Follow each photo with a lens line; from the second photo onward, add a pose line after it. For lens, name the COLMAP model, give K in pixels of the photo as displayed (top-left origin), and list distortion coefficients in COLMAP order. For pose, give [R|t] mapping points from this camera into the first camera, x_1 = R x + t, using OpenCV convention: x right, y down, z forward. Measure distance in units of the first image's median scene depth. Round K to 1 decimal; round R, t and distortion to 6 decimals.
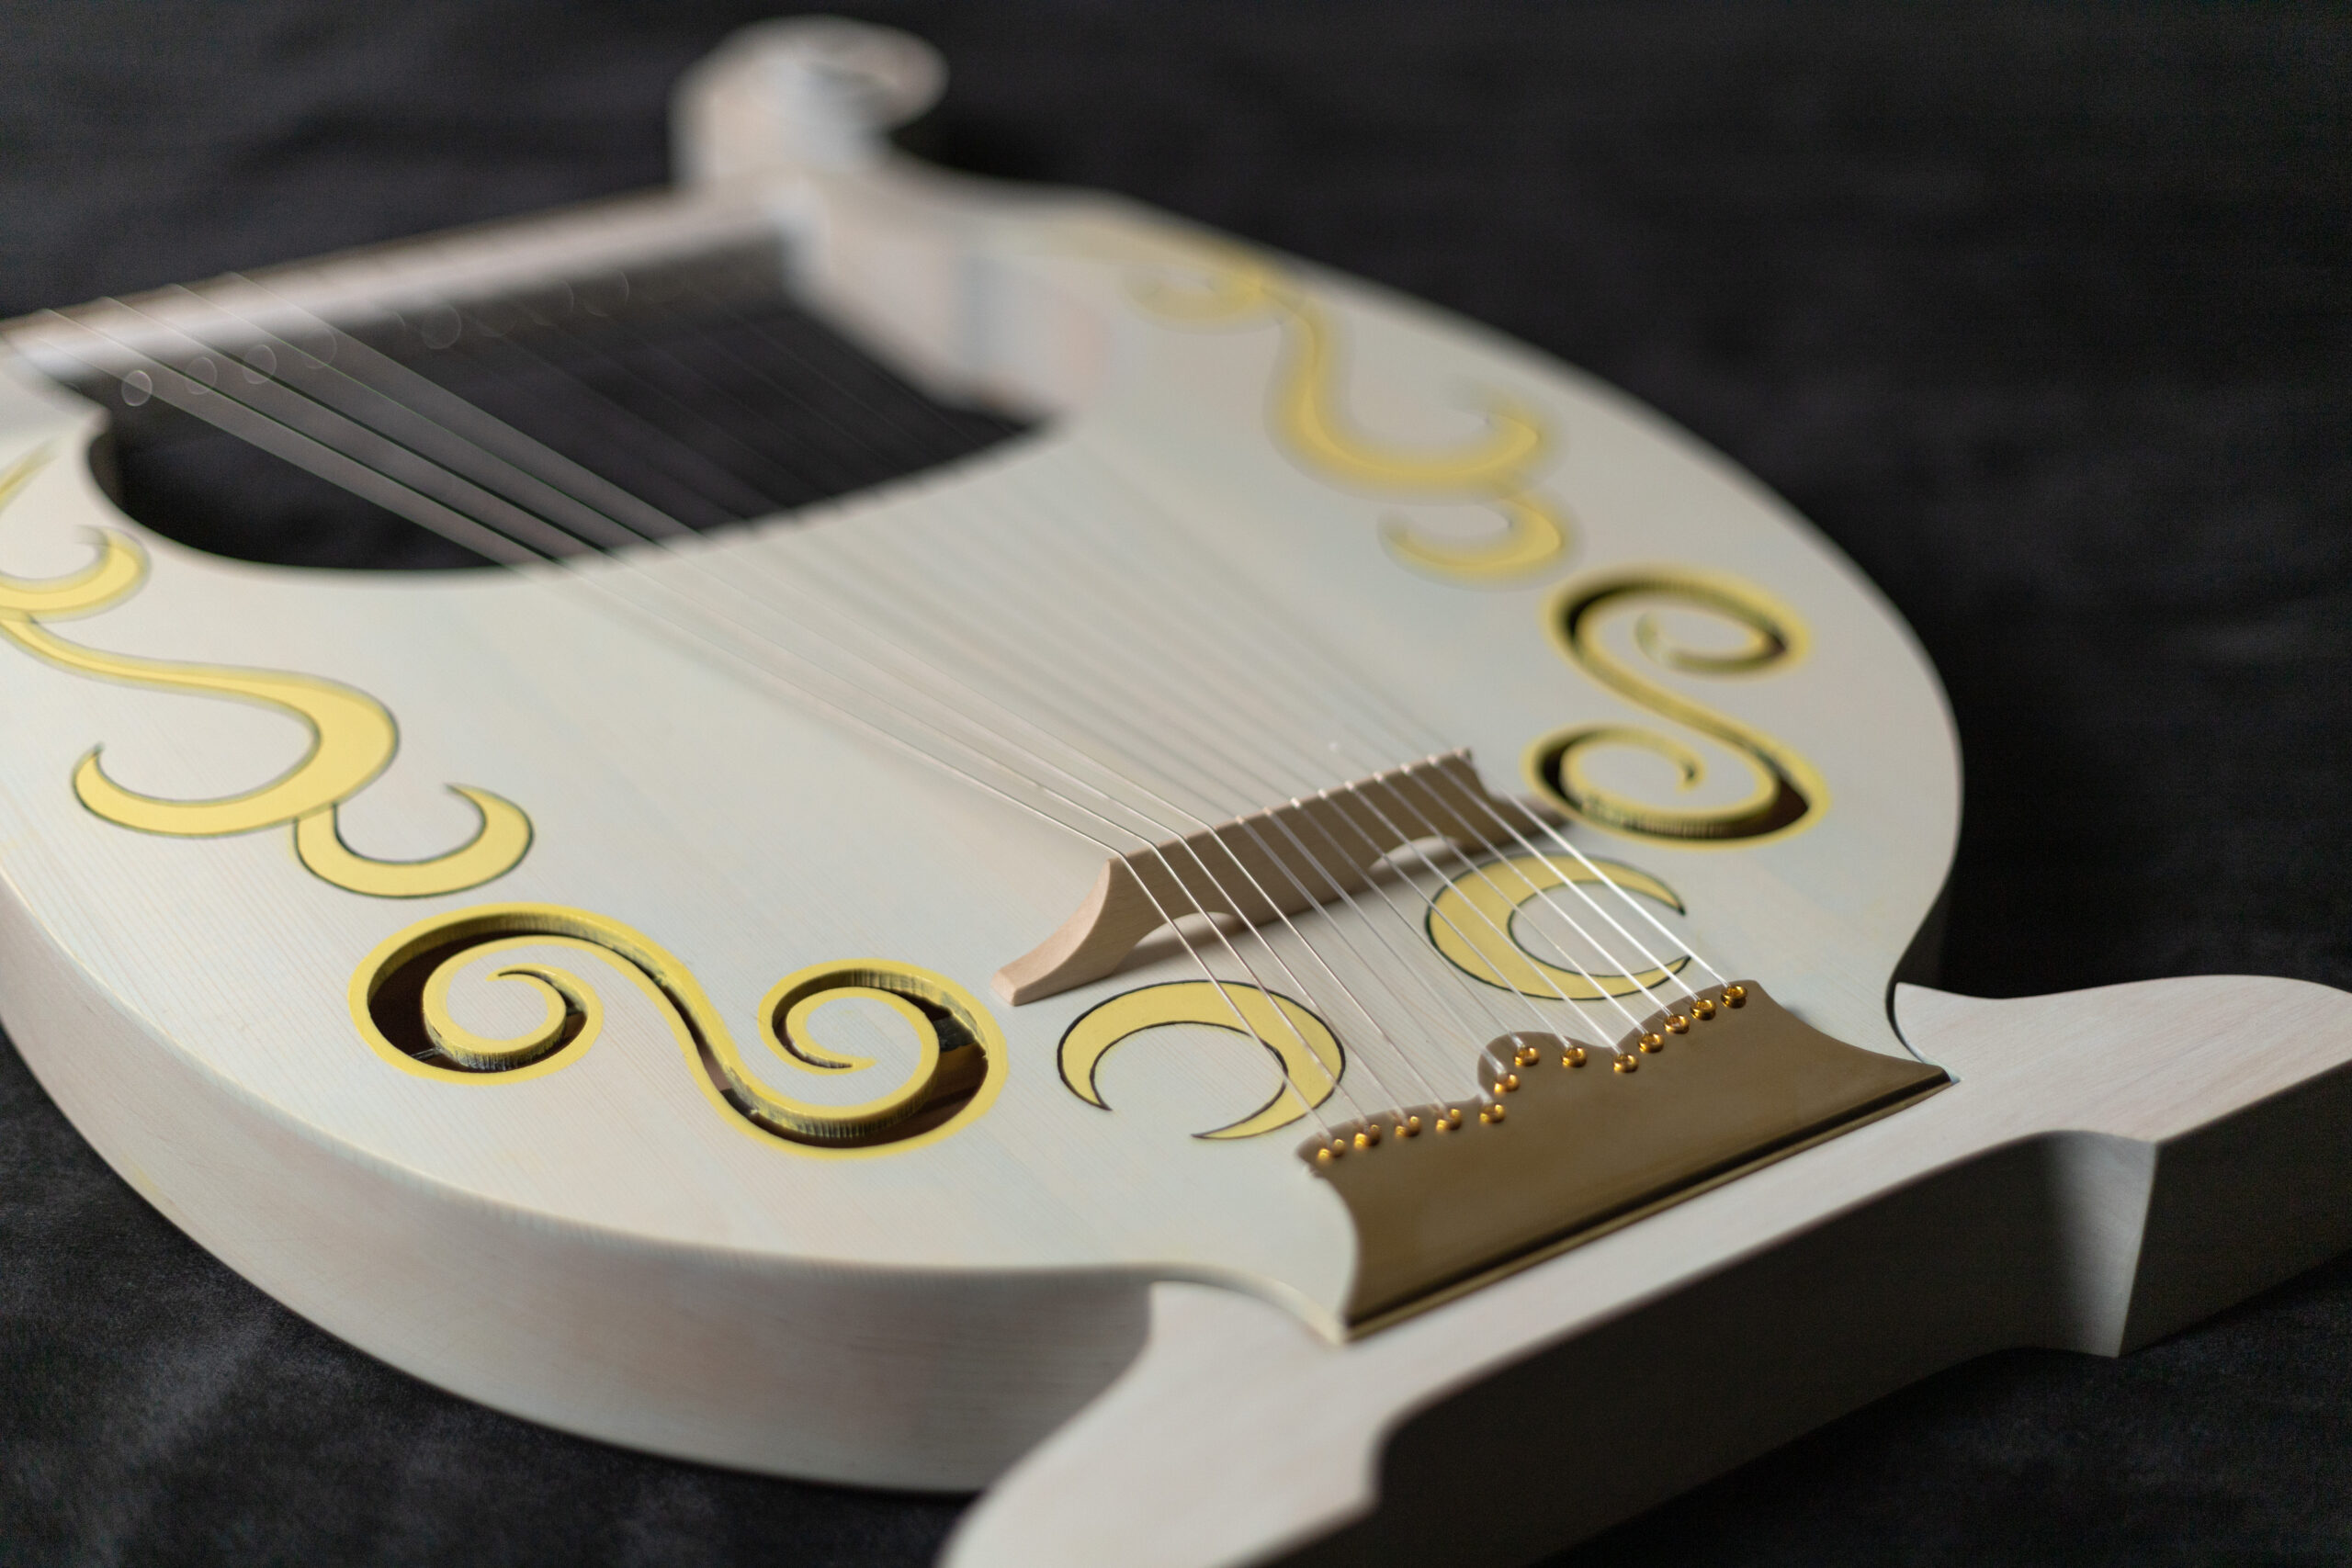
lens RADIAL K [[3431.4, 0, 1176.0], [0, 3431.4, 784.0], [0, 0, 1]] dist [-0.017822, -0.020284]
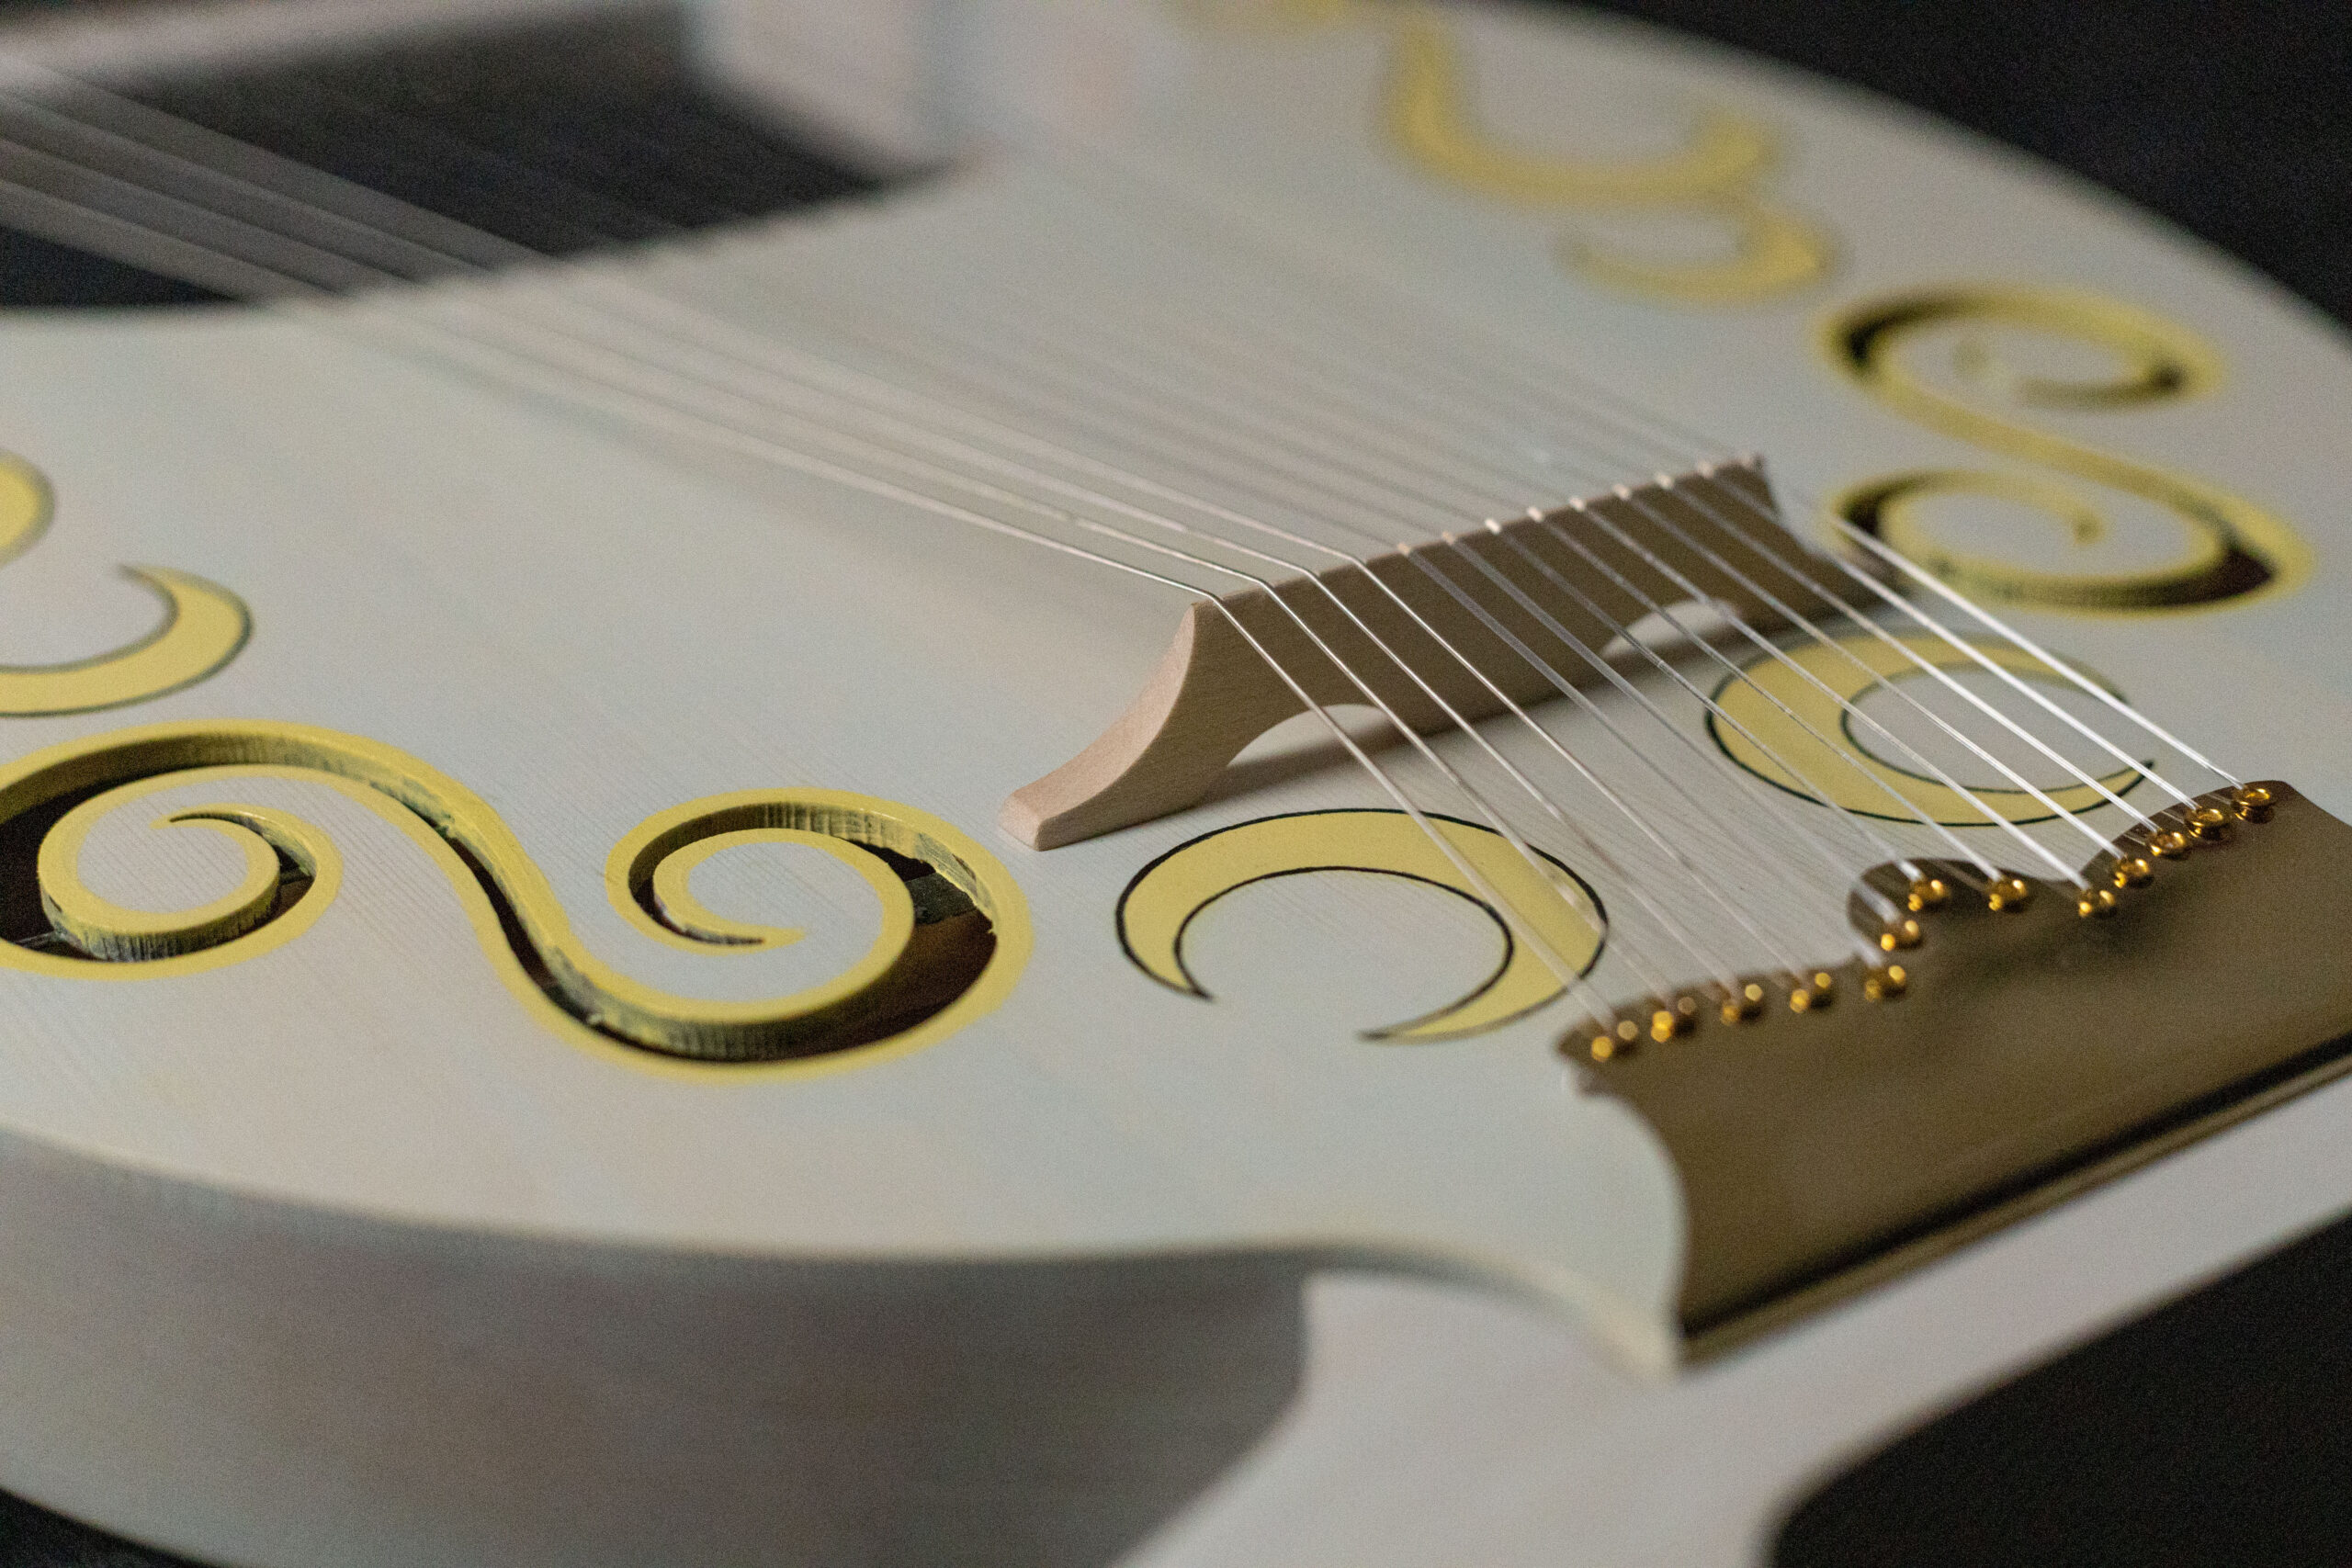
lens RADIAL K [[3707.8, 0, 1176.0], [0, 3707.8, 784.0], [0, 0, 1]] dist [-0.024155, 0.095254]
pose [[0.999768, -0.021254, 0.003627, -0.025662], [0.021406, 0.998570, -0.048990, 0.085677], [-0.002581, 0.049056, 0.998793, 0.361004]]
